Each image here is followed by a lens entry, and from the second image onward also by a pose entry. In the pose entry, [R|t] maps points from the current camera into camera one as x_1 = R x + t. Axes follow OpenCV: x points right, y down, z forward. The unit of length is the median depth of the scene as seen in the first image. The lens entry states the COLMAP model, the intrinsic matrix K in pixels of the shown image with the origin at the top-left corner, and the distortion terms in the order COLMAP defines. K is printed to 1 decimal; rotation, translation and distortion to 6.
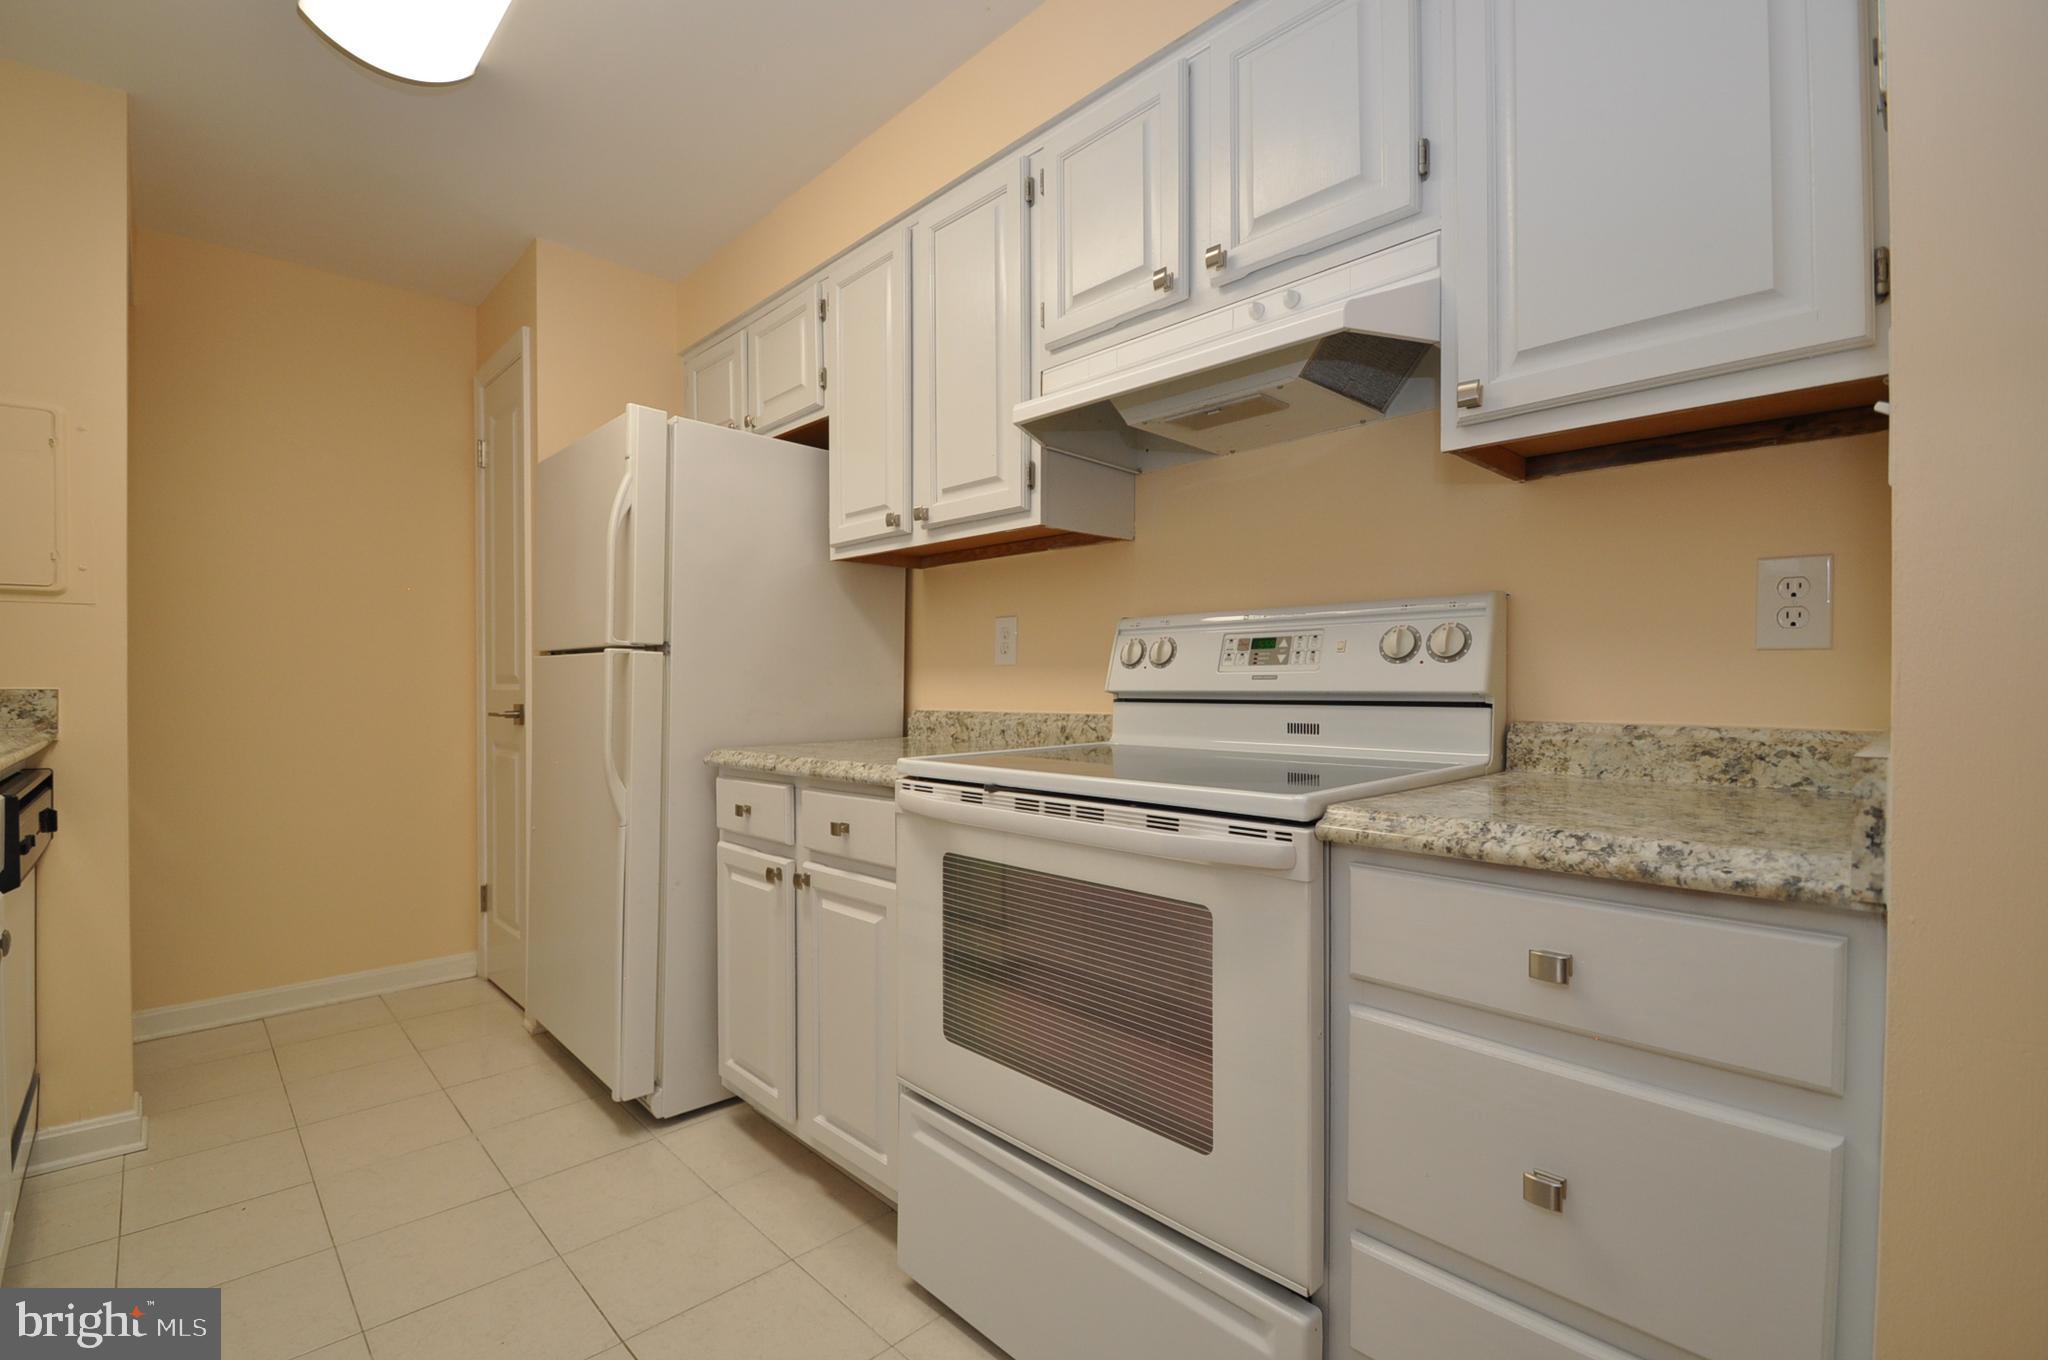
lens RADIAL K [[895.9, 0, 998.2], [0, 895.9, 685.5], [0, 0, 1]] dist [0.011515, -0.016496]
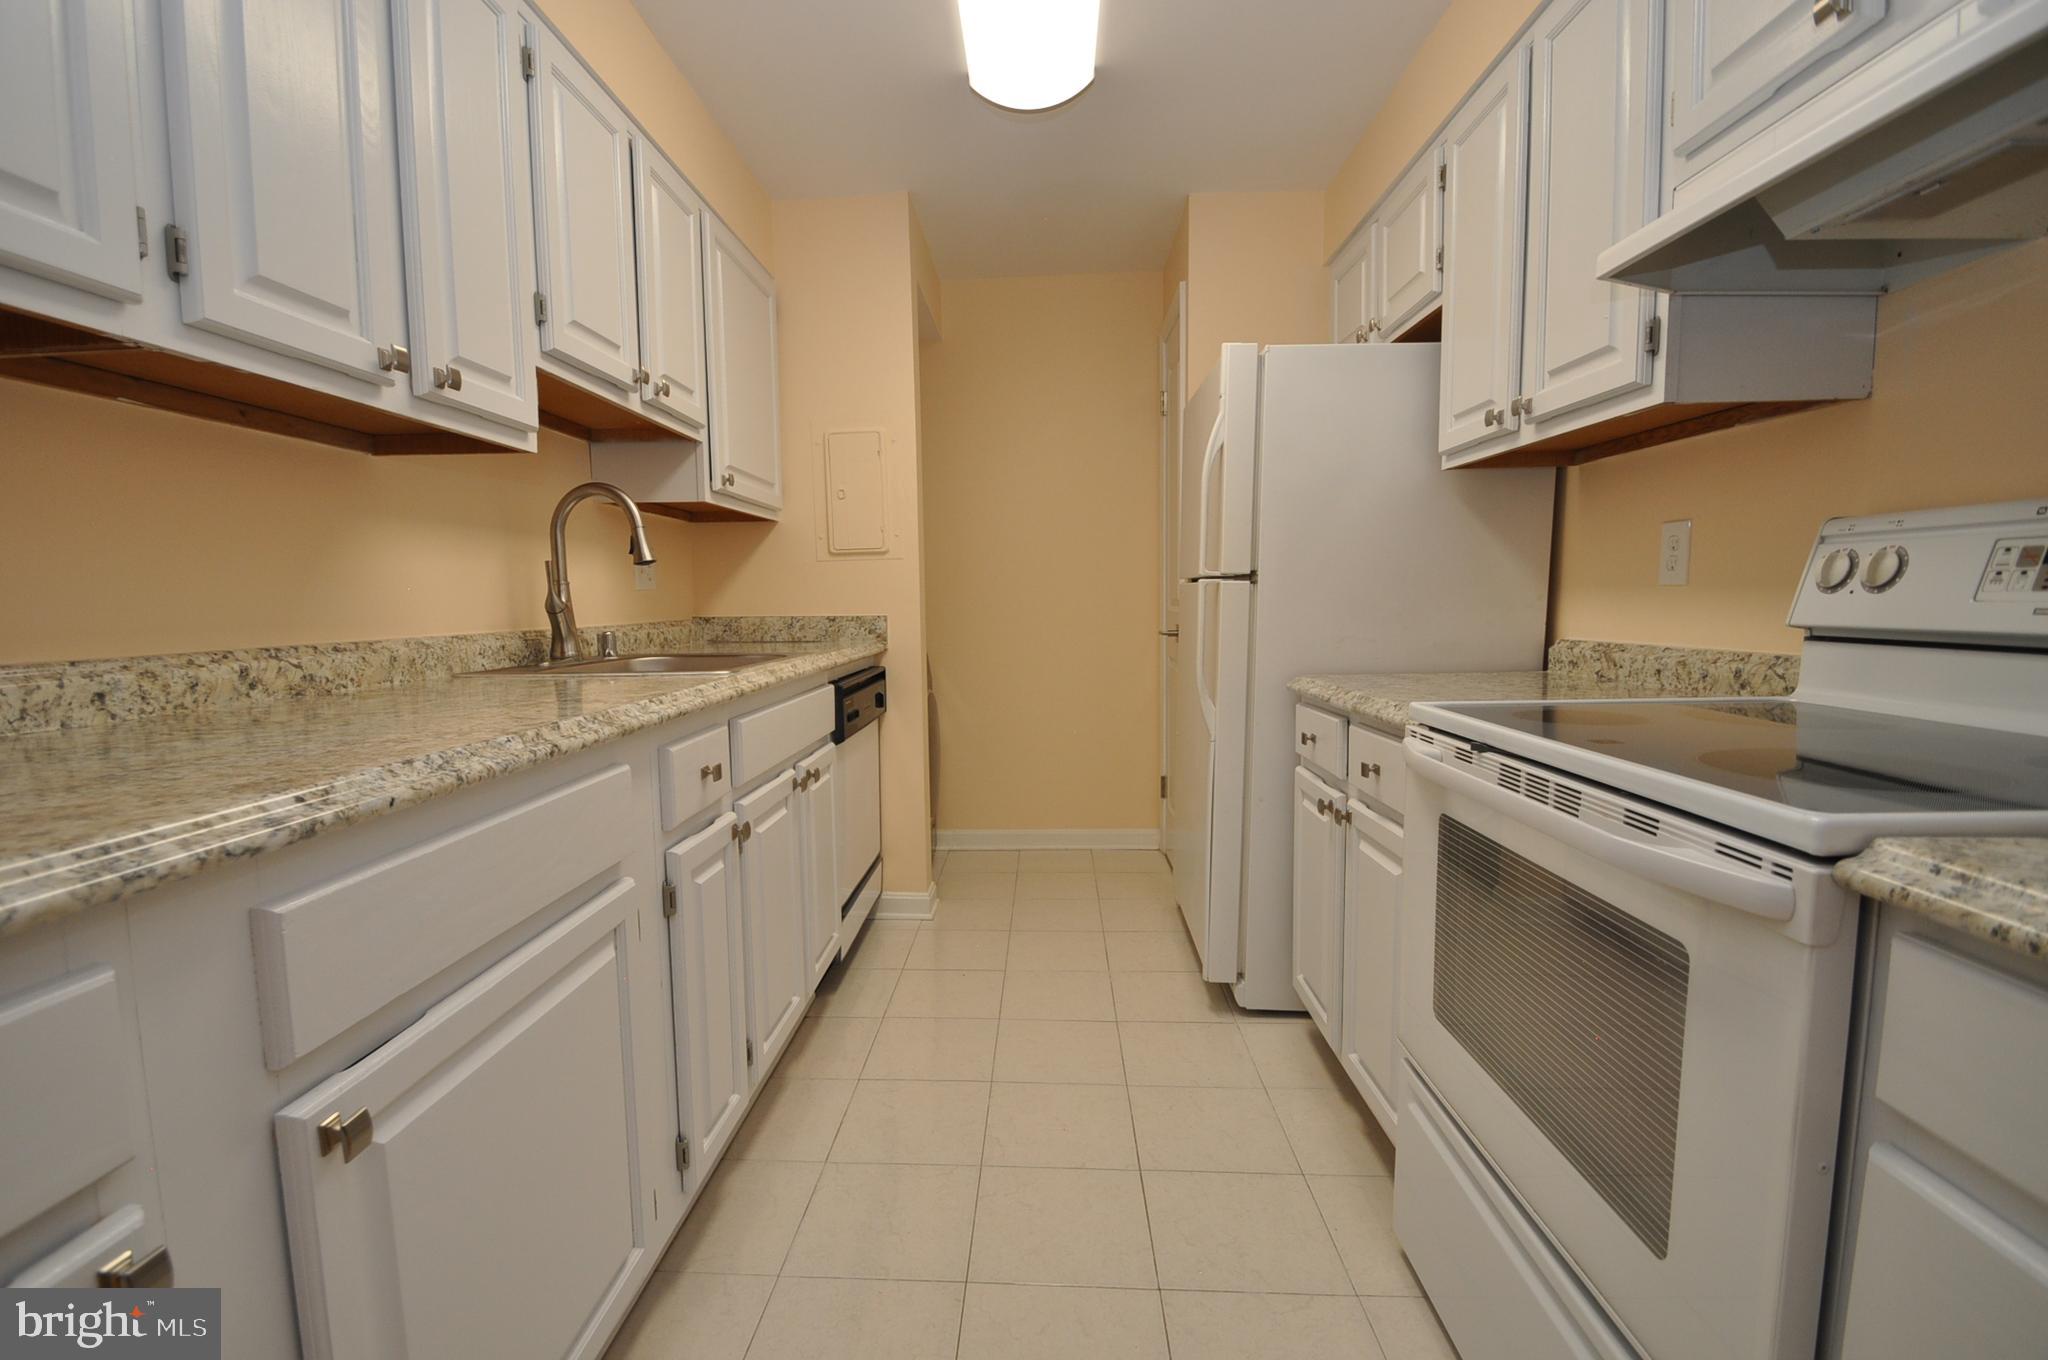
lens RADIAL K [[895.9, 0, 998.2], [0, 895.9, 685.5], [0, 0, 1]] dist [0.011515, -0.016496]
pose [[0.687550, 0.061263, -0.723548, 0.217043], [0.012851, 0.995252, 0.096480, -0.023429], [0.726023, -0.075634, 0.683498, 0.070058]]
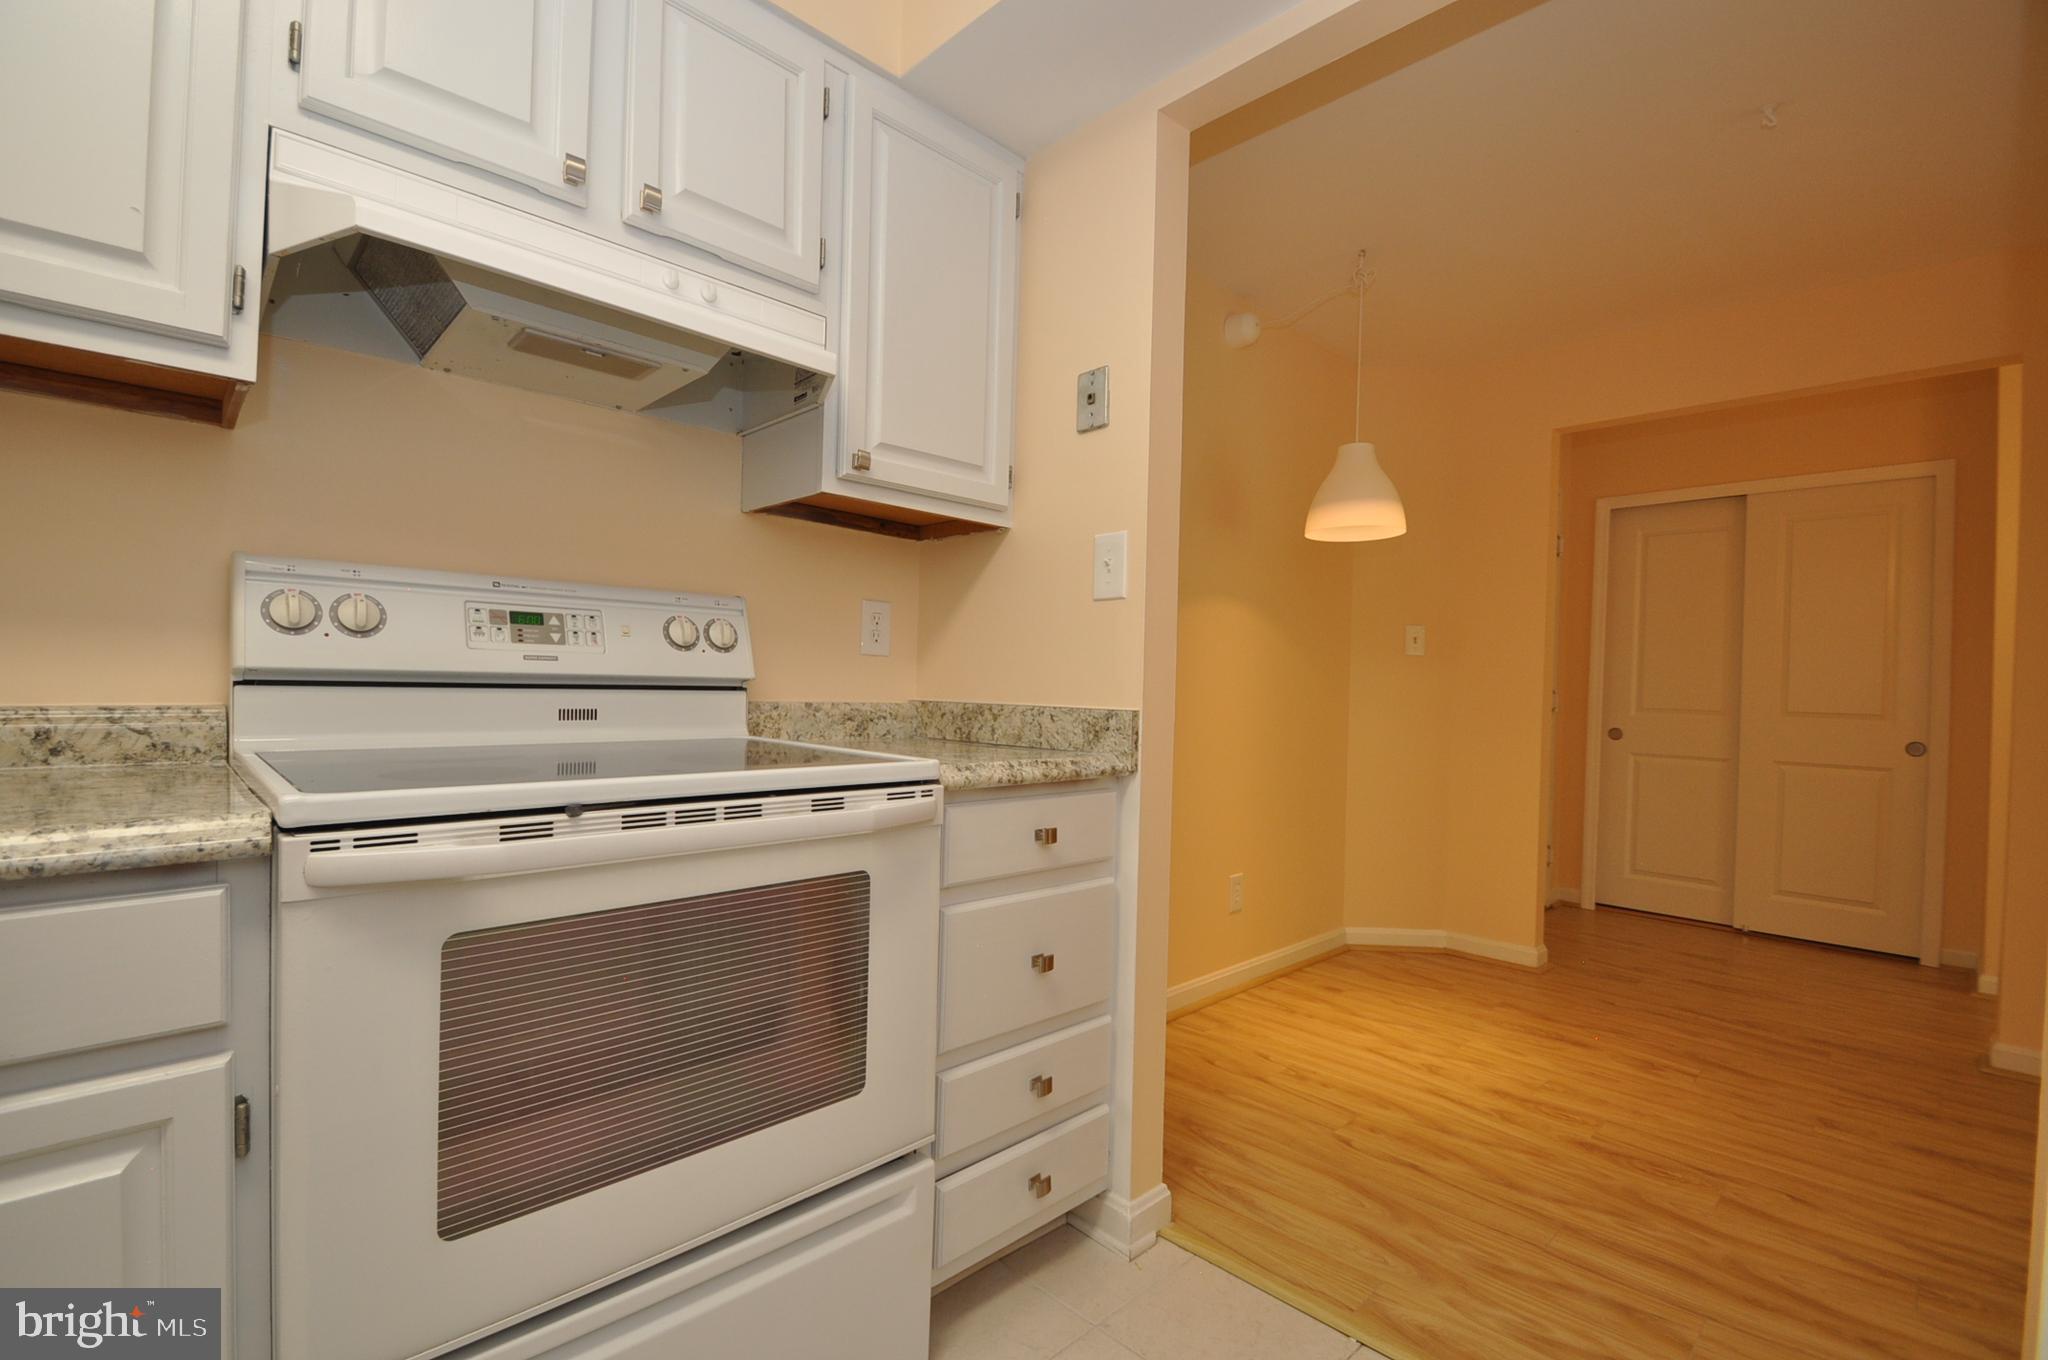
lens RADIAL K [[895.9, 0, 998.2], [0, 895.9, 685.5], [0, 0, 1]] dist [0.011515, -0.016496]
pose [[-0.005153, 0.000656, 0.999987, -0.528958], [-0.021461, 0.999769, -0.000766, 0.008205], [-0.999756, -0.021464, -0.005137, 0.505531]]
